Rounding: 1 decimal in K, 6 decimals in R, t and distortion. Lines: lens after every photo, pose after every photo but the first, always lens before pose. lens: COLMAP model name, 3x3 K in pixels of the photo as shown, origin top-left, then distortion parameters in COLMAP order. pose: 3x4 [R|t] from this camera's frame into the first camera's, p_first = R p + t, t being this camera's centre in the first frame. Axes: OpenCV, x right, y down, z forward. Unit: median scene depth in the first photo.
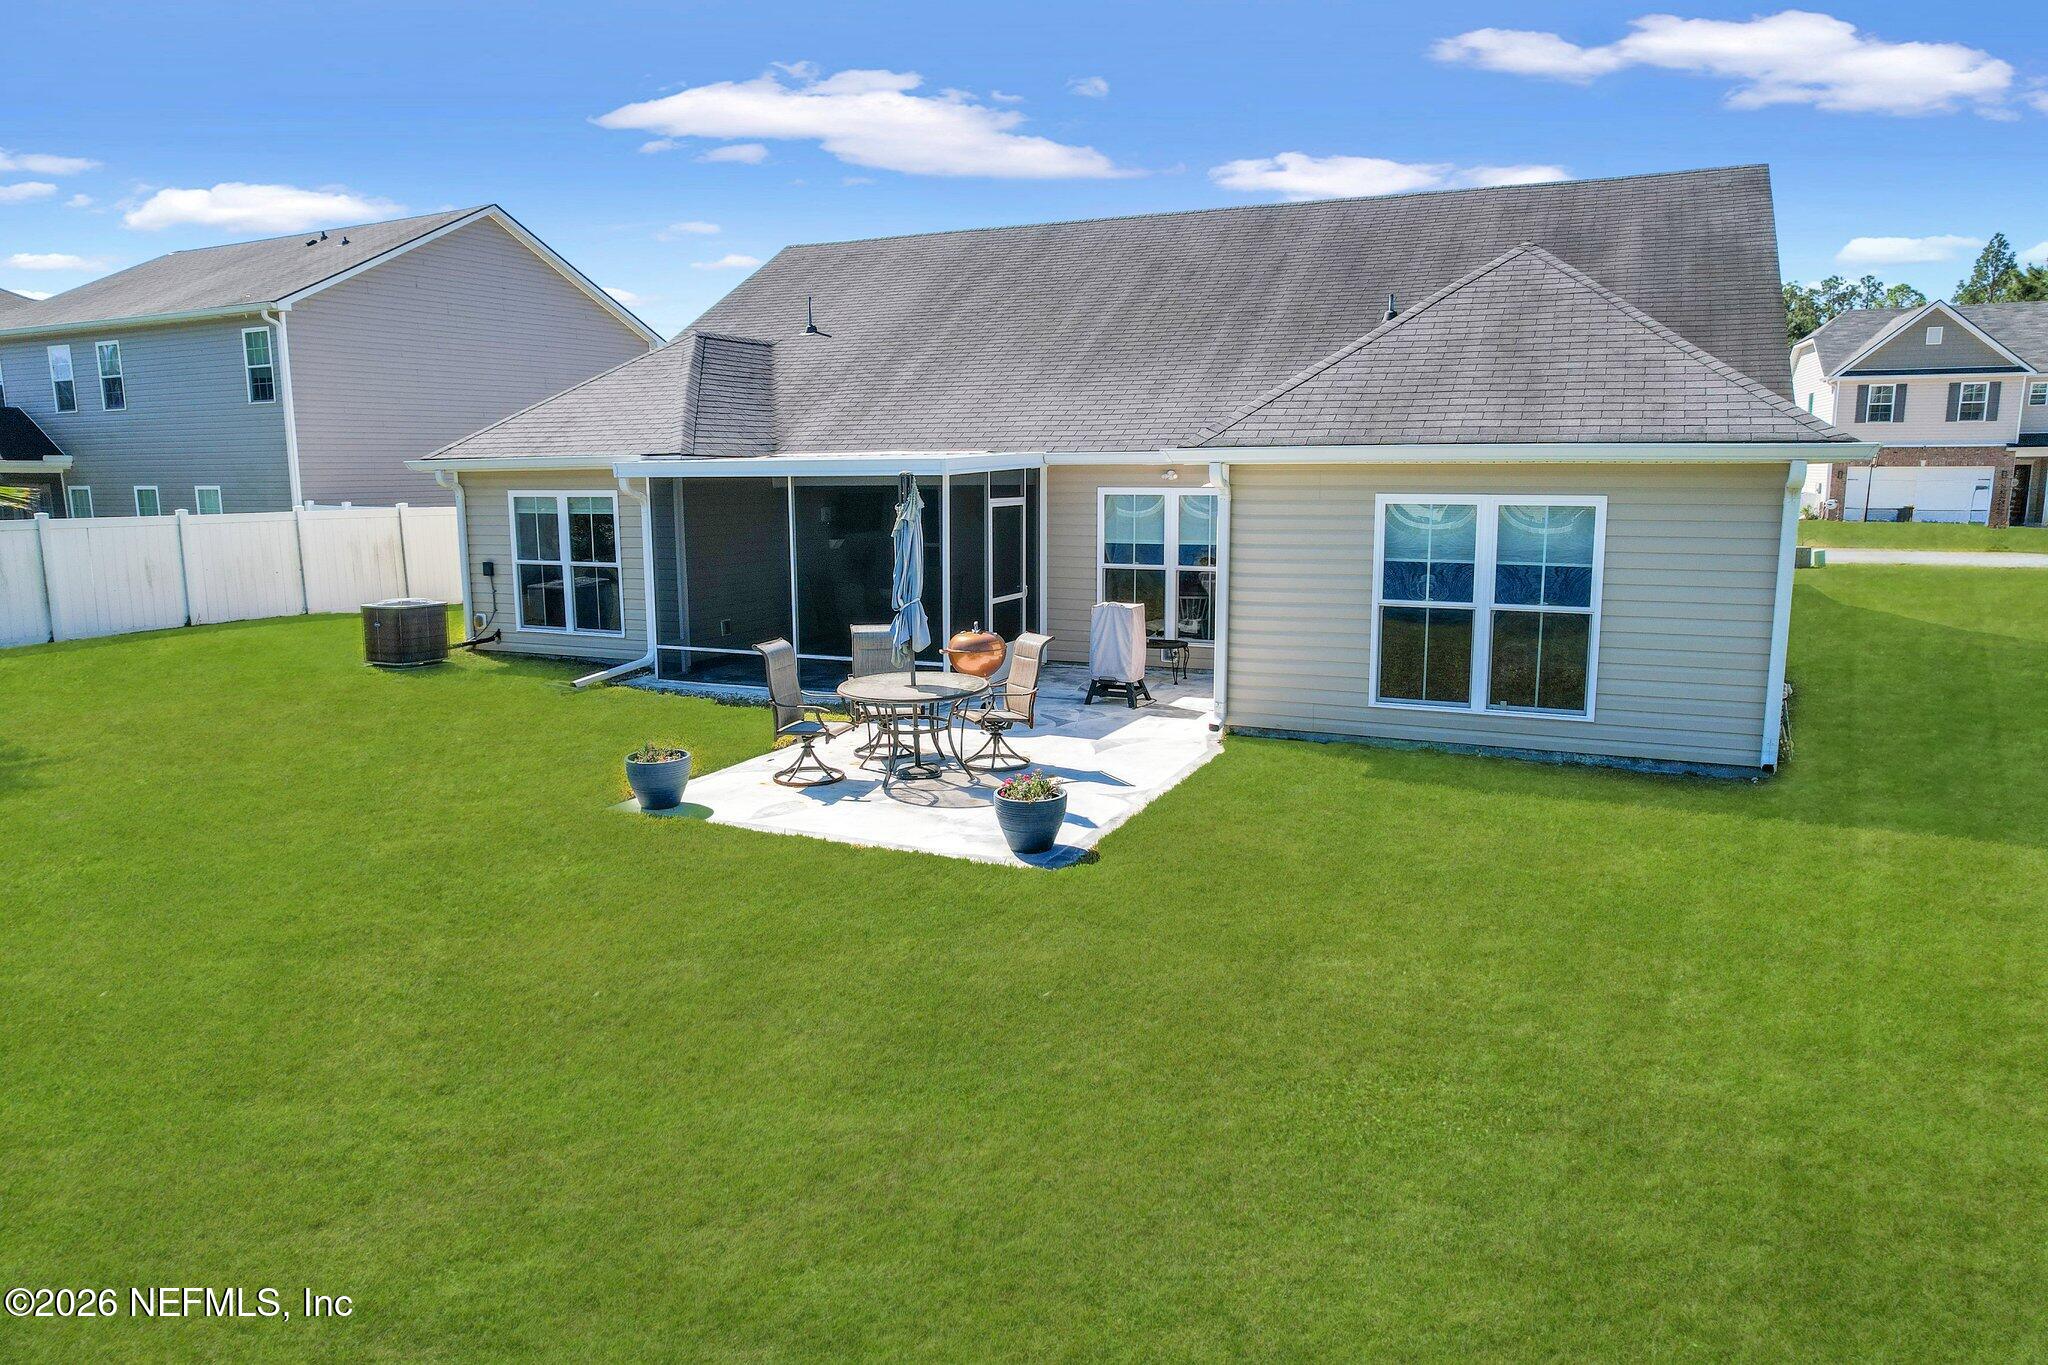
lens RADIAL K [[1310.0, 0, 1033.0], [0, 1310.0, 676.1], [0, 0, 1]] dist [-0.073100, 0.066002]
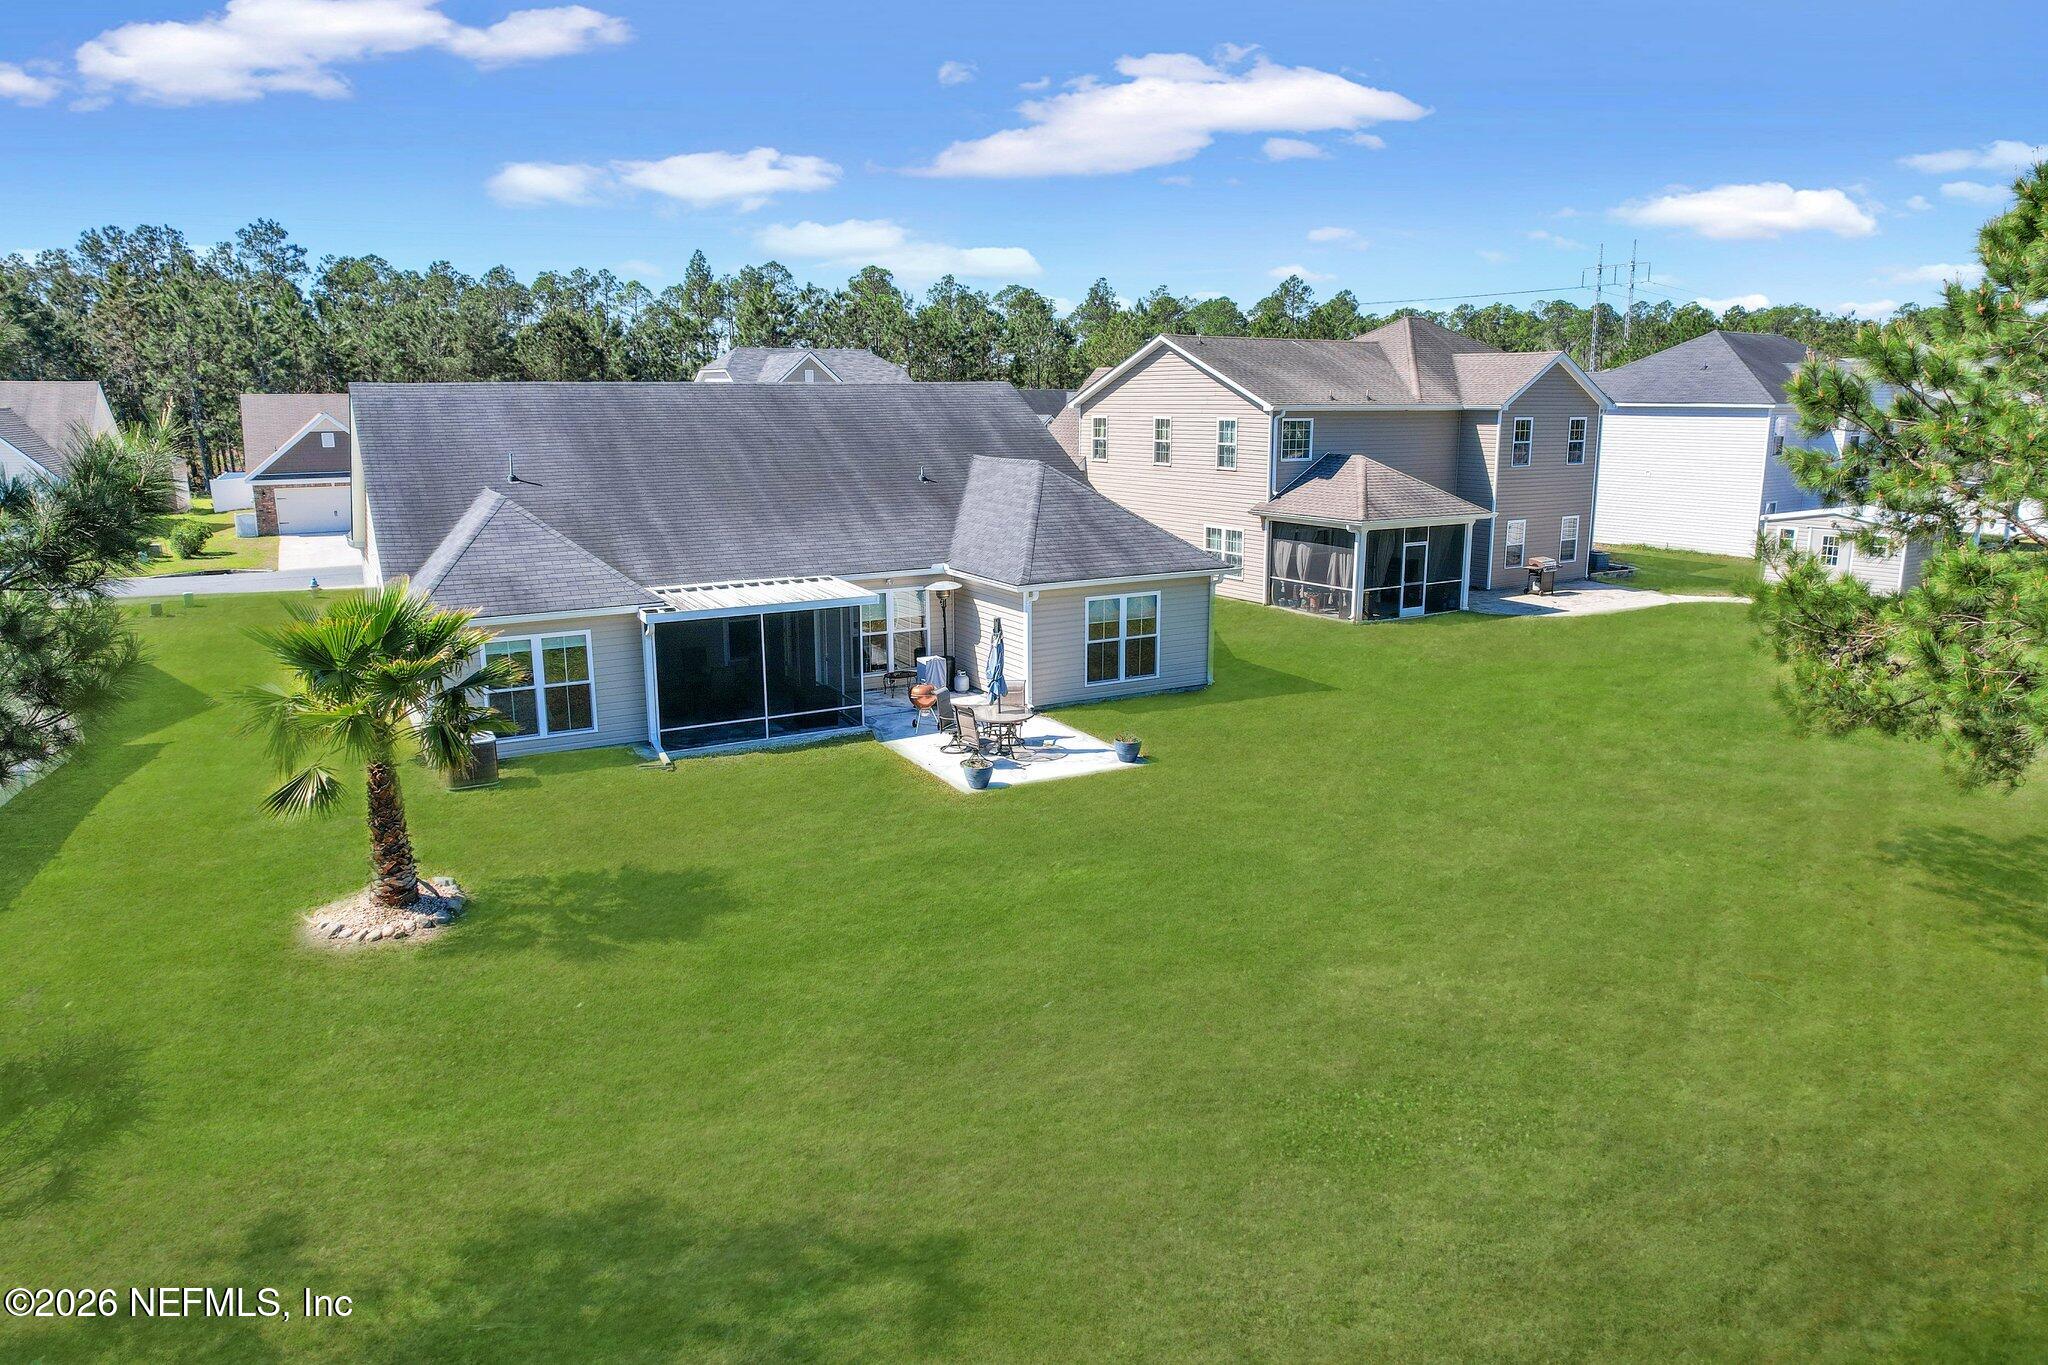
lens RADIAL K [[1310.0, 0, 1033.0], [0, 1310.0, 676.1], [0, 0, 1]] dist [-0.073100, 0.066002]
pose [[0.588276, -0.163823, 0.791893, -1.655412], [0.127225, 0.985819, 0.109429, -0.265197], [-0.798590, 0.036374, 0.600776, -0.330034]]
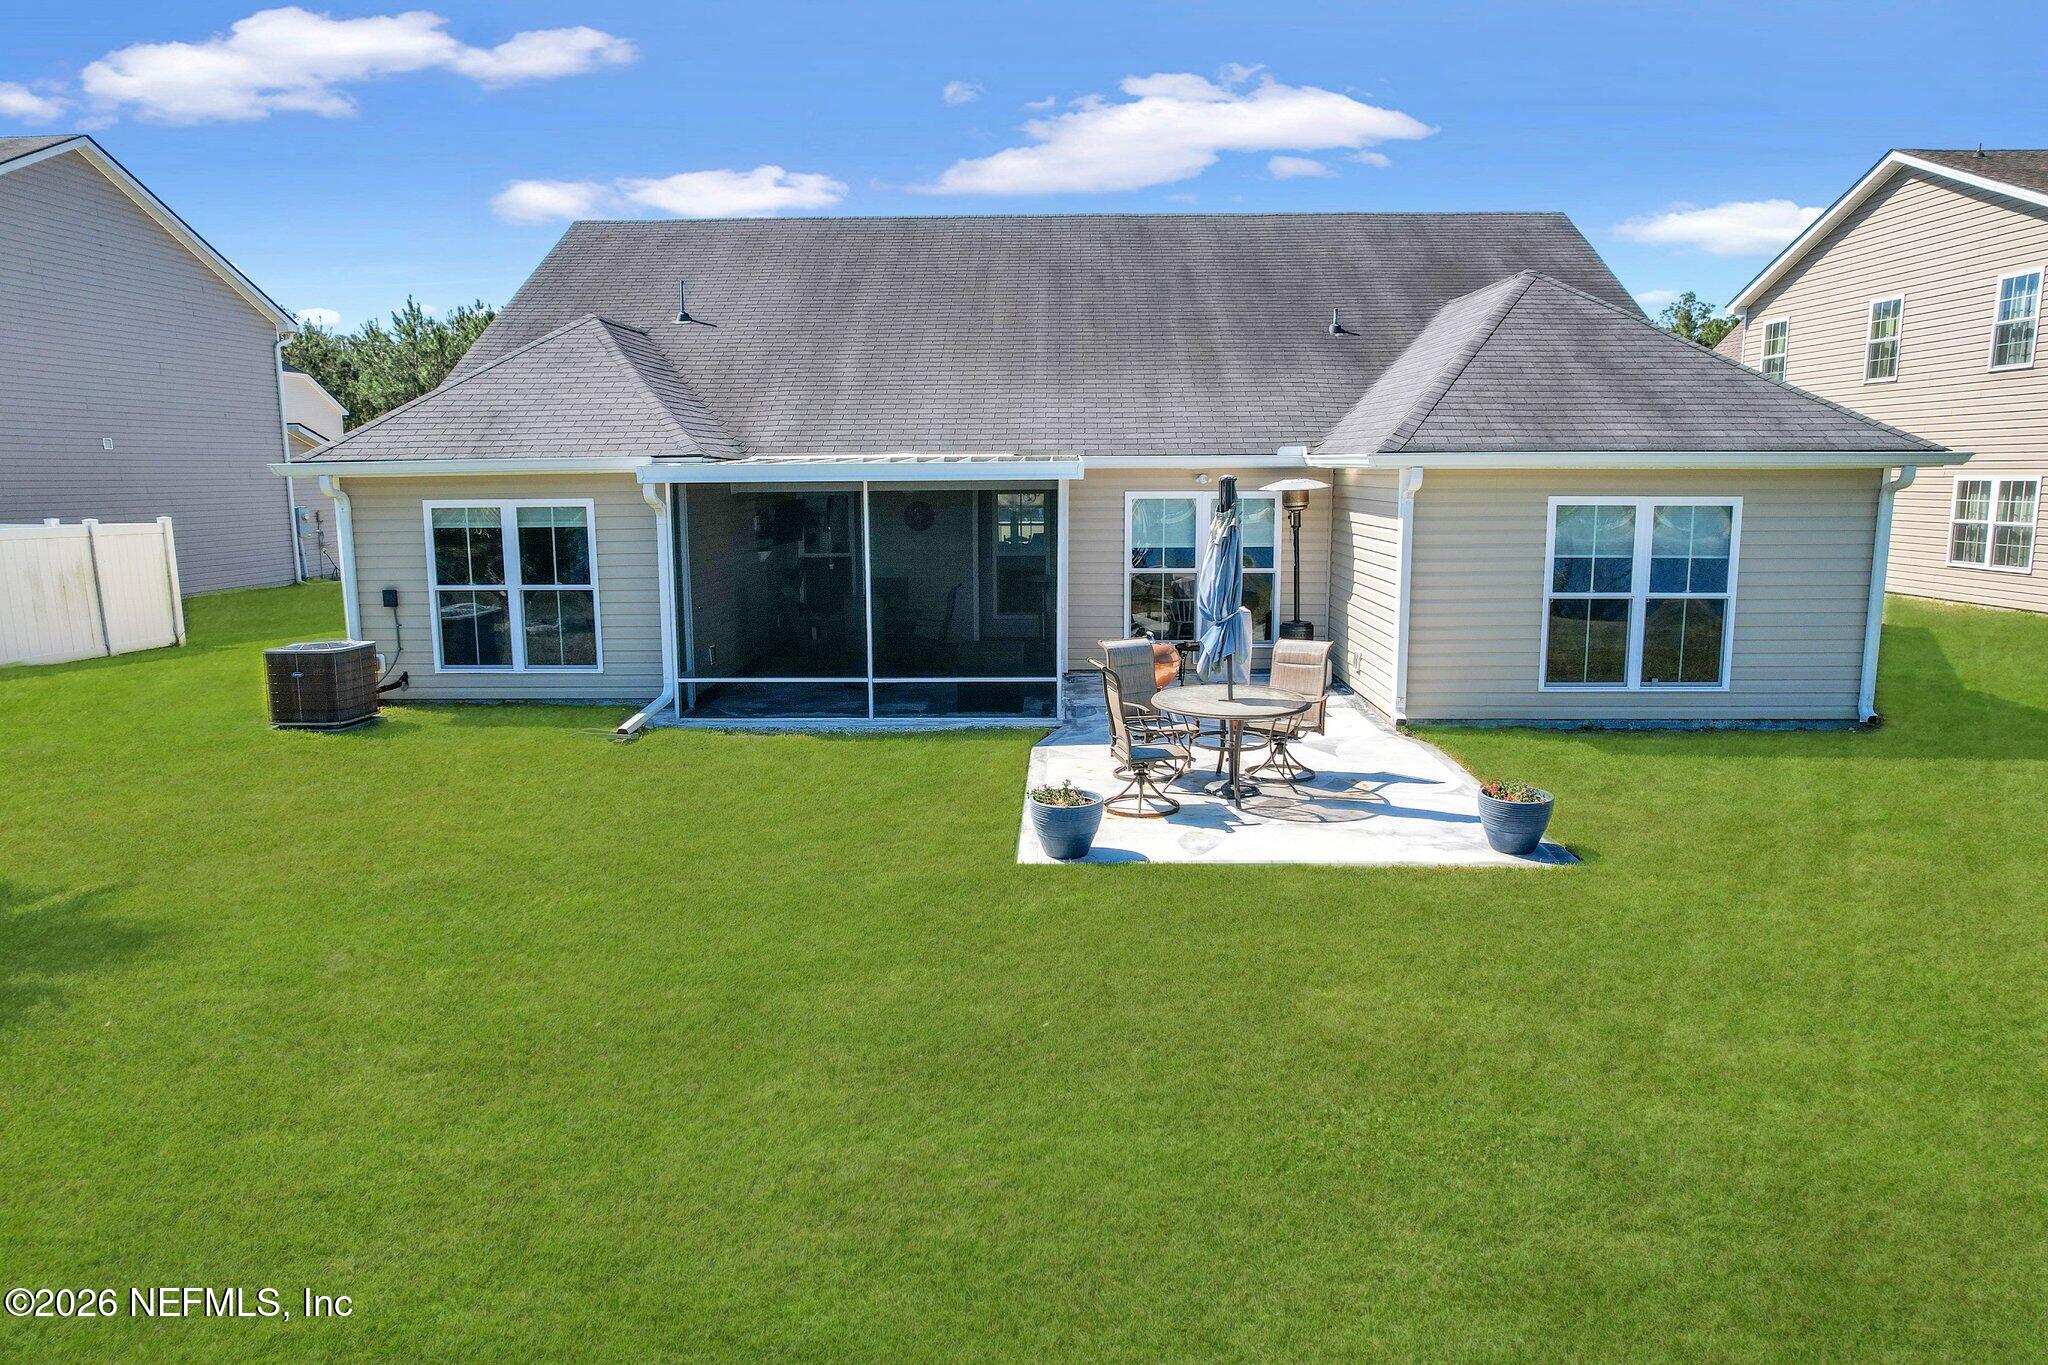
lens RADIAL K [[1310.0, 0, 1033.0], [0, 1310.0, 676.1], [0, 0, 1]] dist [-0.073100, 0.066002]
pose [[0.921442, -0.060666, 0.383750, -0.550894], [0.061880, 0.998041, 0.009195, -0.025984], [-0.383556, 0.015274, 0.923391, 0.163514]]
